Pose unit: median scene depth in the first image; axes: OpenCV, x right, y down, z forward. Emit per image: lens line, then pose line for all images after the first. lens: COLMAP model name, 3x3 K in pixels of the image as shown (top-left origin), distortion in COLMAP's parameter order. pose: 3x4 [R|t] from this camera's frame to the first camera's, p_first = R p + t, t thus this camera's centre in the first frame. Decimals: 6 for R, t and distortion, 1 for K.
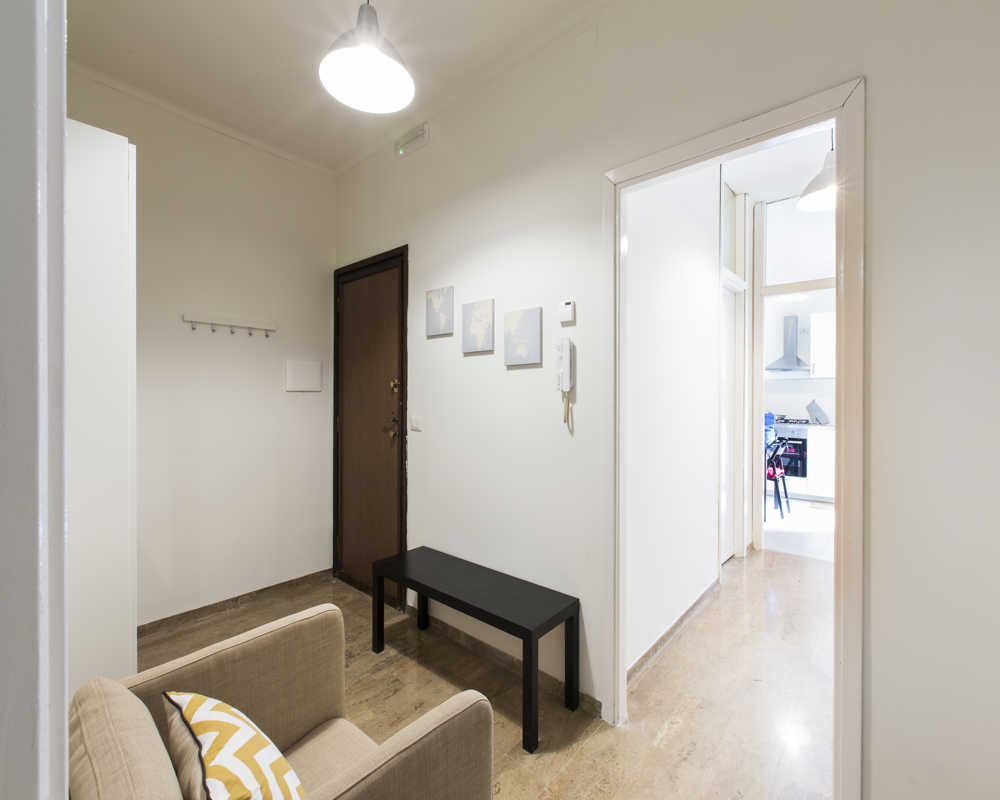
lens RADIAL K [[447.0, 0, 499.6], [0, 447.0, 398.1], [0, 0, 1]] dist [-0.000355, -0.000026]
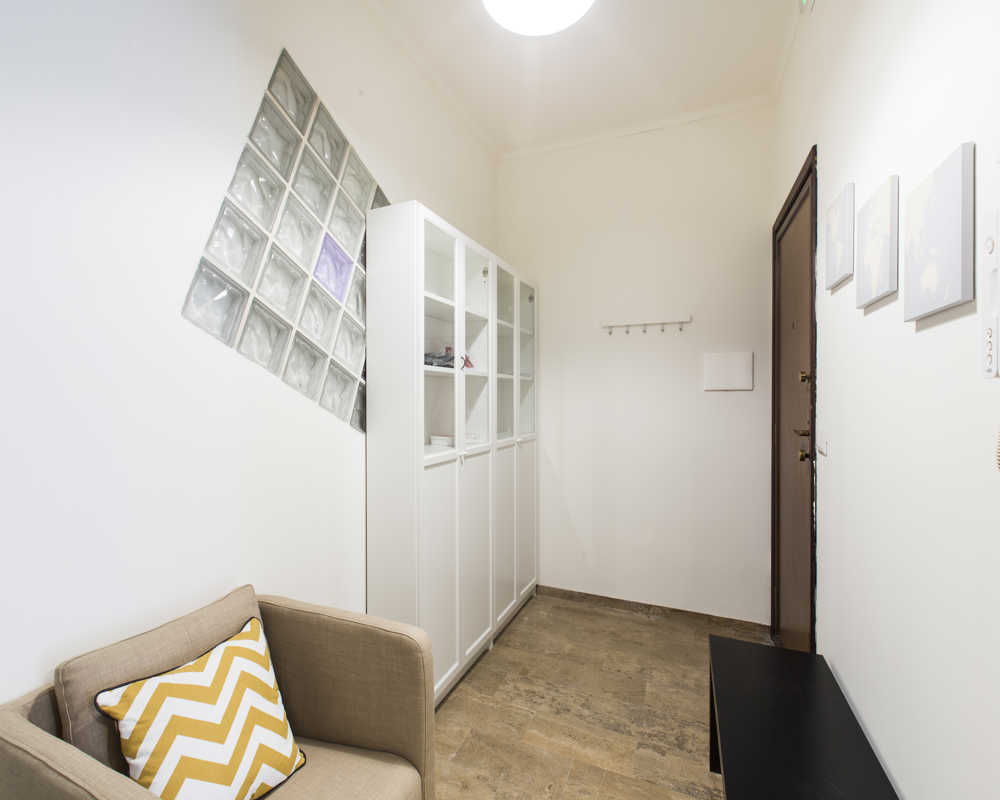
lens RADIAL K [[447.0, 0, 499.6], [0, 447.0, 398.1], [0, 0, 1]] dist [-0.000355, -0.000026]
pose [[0.302284, -0.000470, -0.953218, 0.248645], [0.000694, 1.000000, -0.000273, -0.001094], [0.953218, -0.000579, 0.302285, 0.425994]]
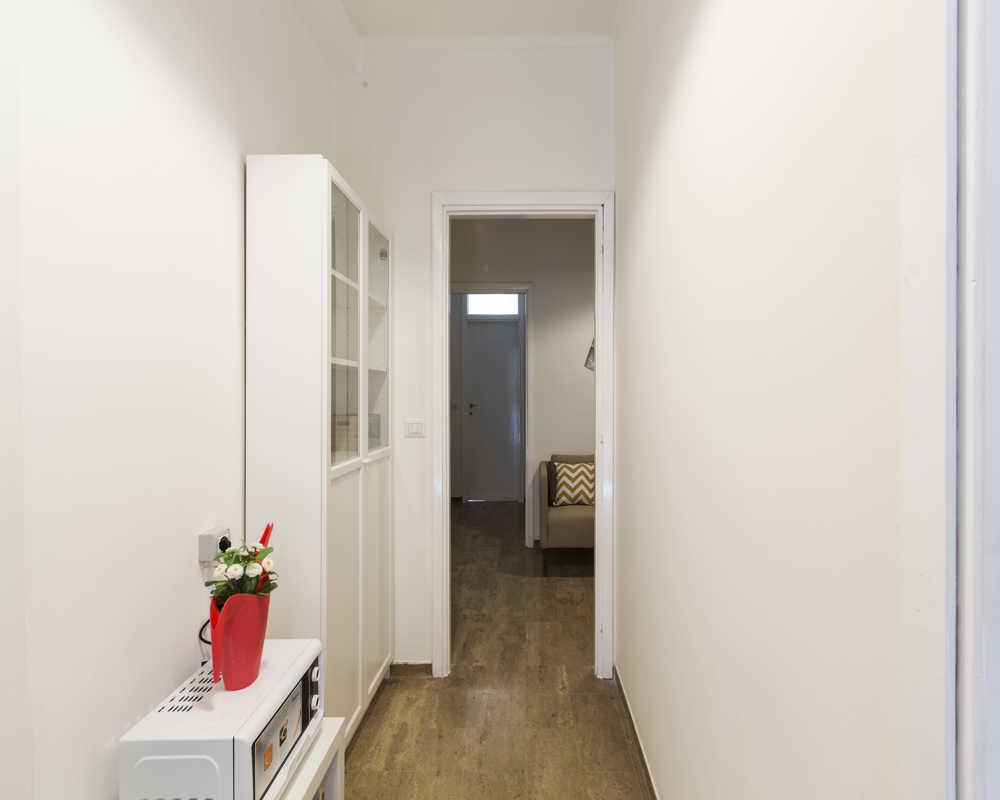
lens RADIAL K [[447.0, 0, 499.6], [0, 447.0, 398.1], [0, 0, 1]] dist [-0.000355, -0.000026]
pose [[-0.792209, 0.010253, -0.610163, 0.801029], [-0.004947, 0.999718, 0.023223, -0.014057], [0.610229, 0.021416, -0.791935, 1.193822]]
